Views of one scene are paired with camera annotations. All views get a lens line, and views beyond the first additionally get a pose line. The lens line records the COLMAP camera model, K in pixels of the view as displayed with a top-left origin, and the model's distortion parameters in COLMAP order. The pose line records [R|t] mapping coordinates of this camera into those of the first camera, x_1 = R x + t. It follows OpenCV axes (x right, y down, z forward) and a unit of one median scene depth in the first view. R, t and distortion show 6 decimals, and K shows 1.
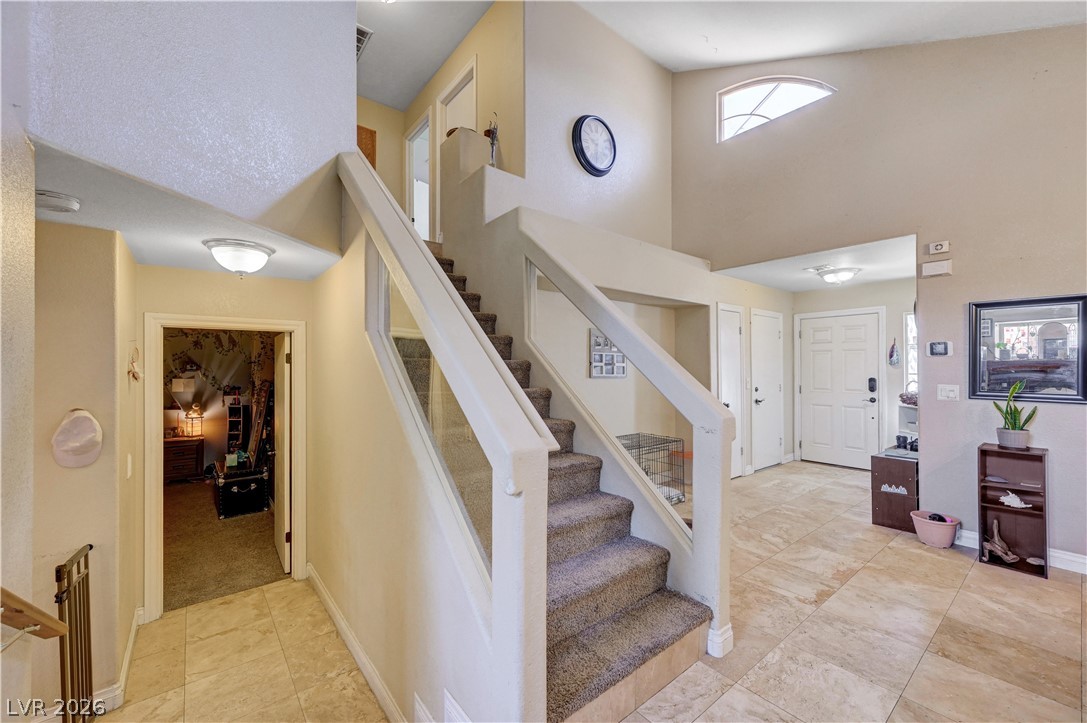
lens RADIAL K [[433.6, 0, 542.3], [0, 433.6, 363.2], [0, 0, 1]] dist [-0.000004, 0.000497]
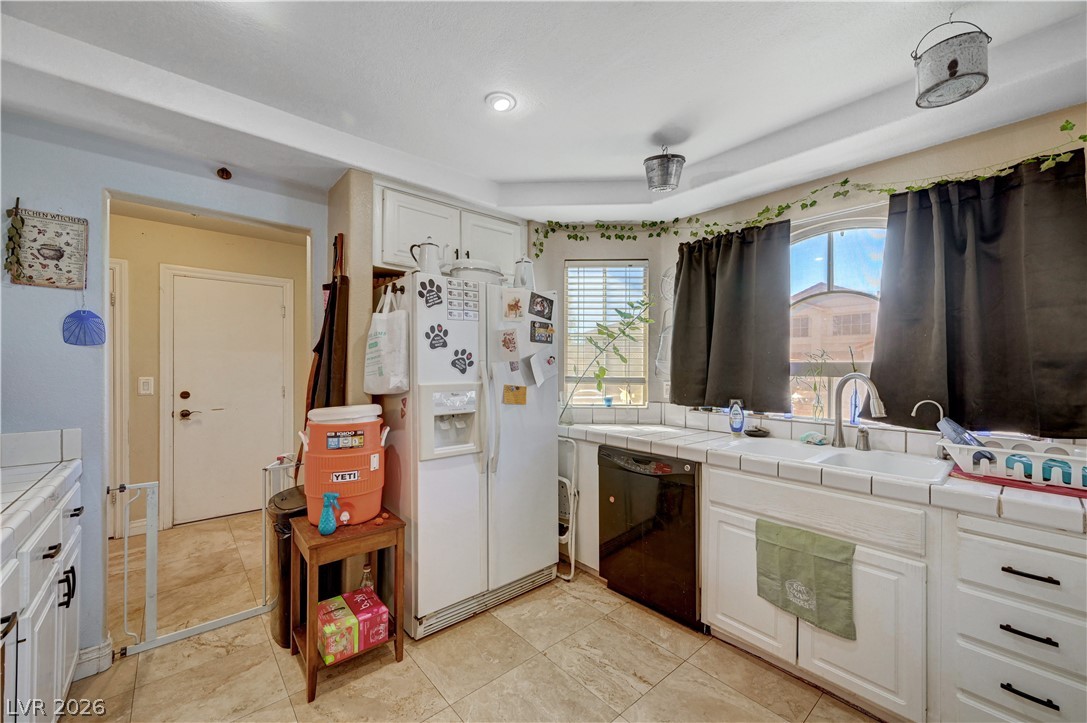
lens RADIAL K [[433.6, 0, 548.8], [0, 433.6, 368.1], [0, 0, 1]] dist [-0.000004, 0.000497]
pose [[0.998893, 0.002184, 0.046992, 1.642323], [-0.002723, 0.999931, 0.011421, 0.020294], [-0.046964, -0.011536, 0.998830, 0.561800]]
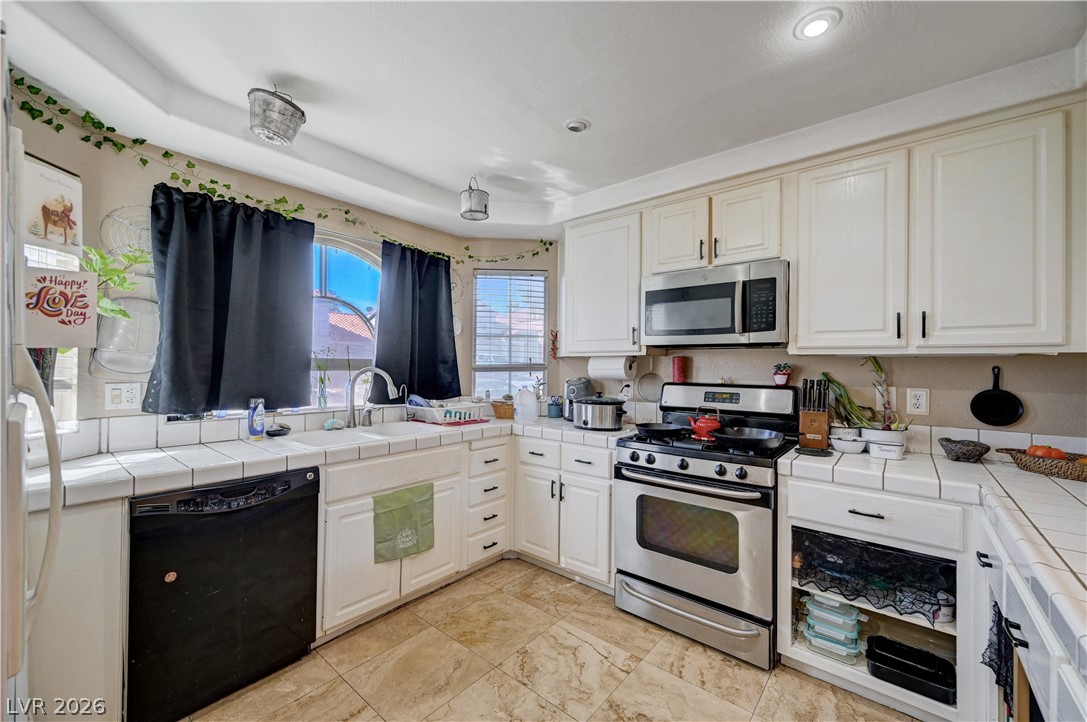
lens RADIAL K [[433.6, 0, 542.2], [0, 433.6, 361.2], [0, 0, 1]] dist [-0.000004, 0.000497]
pose [[-0.206519, 0.005486, 0.978427, 1.268510], [-0.018680, 0.999780, -0.009548, 0.023260], [-0.978264, -0.020249, -0.206371, 0.996529]]
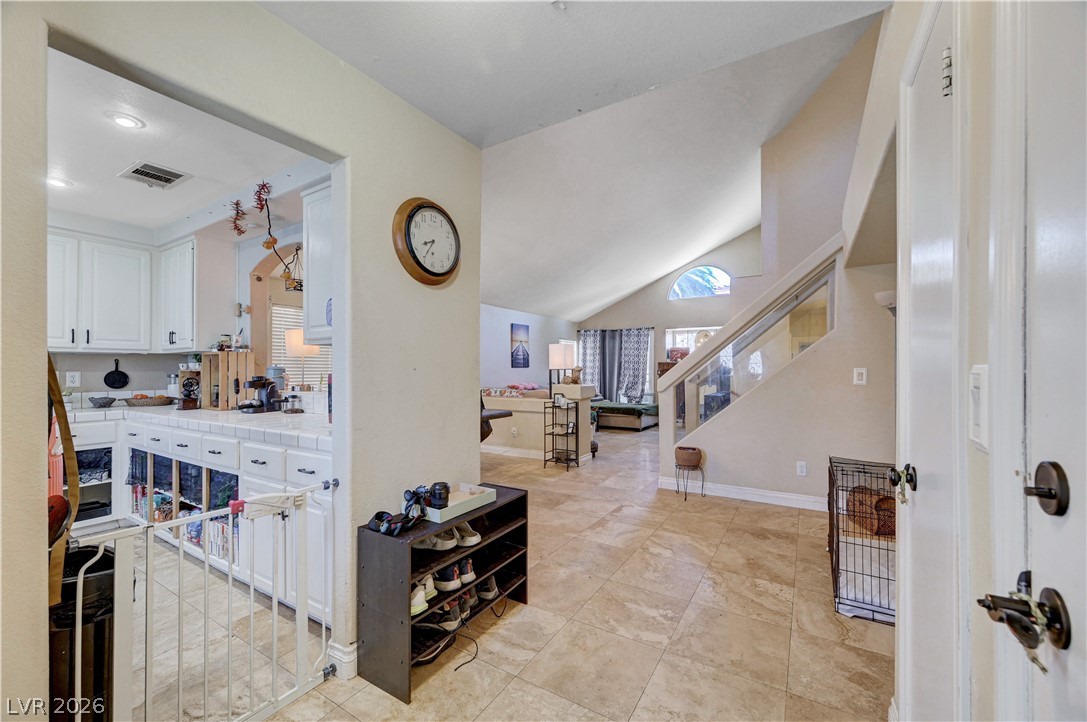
lens RADIAL K [[433.6, 0, 541.5], [0, 433.6, 366.2], [0, 0, 1]] dist [-0.000004, 0.000497]
pose [[-0.943723, -0.000694, -0.330735, 1.029978], [0.004440, 0.999881, -0.014766, 0.053125], [0.330706, -0.015403, -0.943608, 1.727160]]
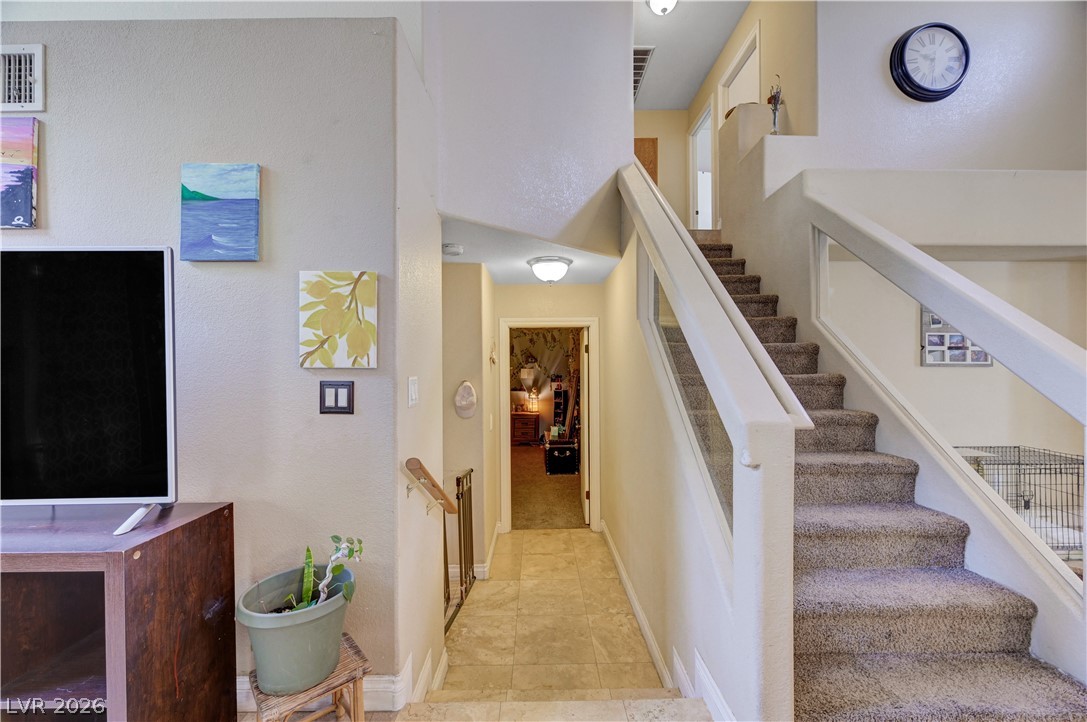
lens RADIAL K [[433.6, 0, 546.4], [0, 433.6, 365.5], [0, 0, 1]] dist [-0.000004, 0.000497]
pose [[0.783204, -0.003540, -0.621754, 0.088716], [0.008172, 0.999956, 0.004601, 0.031443], [0.621711, -0.008685, 0.783199, -0.028506]]
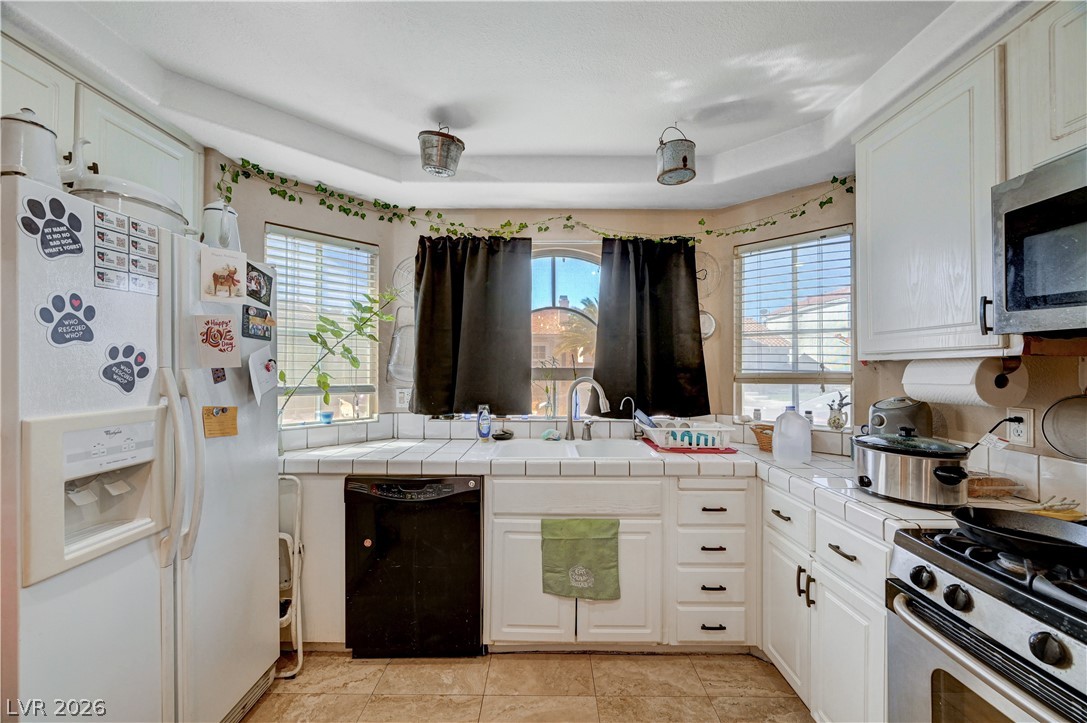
lens RADIAL K [[433.6, 0, 543.8], [0, 433.6, 363.1], [0, 0, 1]] dist [-0.000004, 0.000497]
pose [[0.621571, 0.007712, 0.783320, 1.480162], [-0.008347, 0.999960, -0.003221, 0.011839], [-0.783313, -0.004536, 0.621611, 0.740764]]
